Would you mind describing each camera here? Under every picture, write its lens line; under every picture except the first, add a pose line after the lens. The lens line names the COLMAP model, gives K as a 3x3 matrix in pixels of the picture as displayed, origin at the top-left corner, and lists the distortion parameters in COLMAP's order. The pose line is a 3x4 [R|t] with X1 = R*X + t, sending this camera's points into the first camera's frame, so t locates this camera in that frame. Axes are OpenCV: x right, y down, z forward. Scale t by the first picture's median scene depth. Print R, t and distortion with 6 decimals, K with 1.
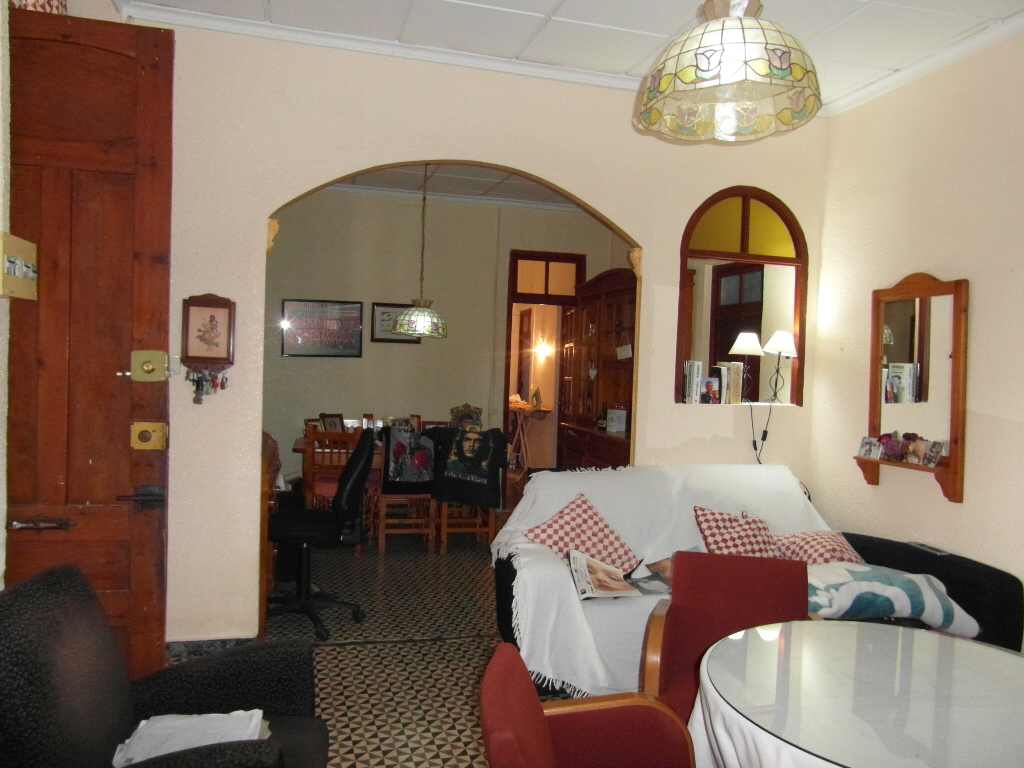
lens RADIAL K [[774.4, 0, 518.8], [0, 774.4, 387.4], [0, 0, 1]] dist [-0.046161, 0.050767]
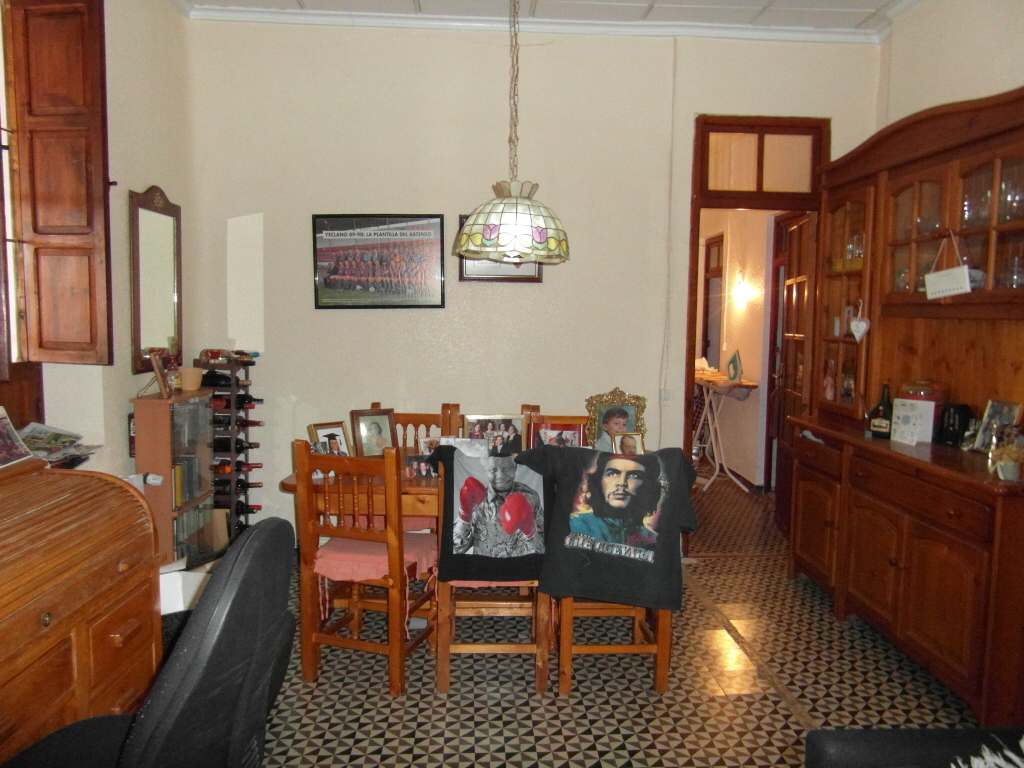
lens RADIAL K [[774.4, 0, 503.0], [0, 774.4, 393.5], [0, 0, 1]] dist [-0.046161, 0.050767]
pose [[0.971180, 0.002711, -0.238332, -0.015438], [0.013981, 0.997566, 0.068319, -0.013271], [0.237937, -0.069682, 0.968778, 0.444781]]
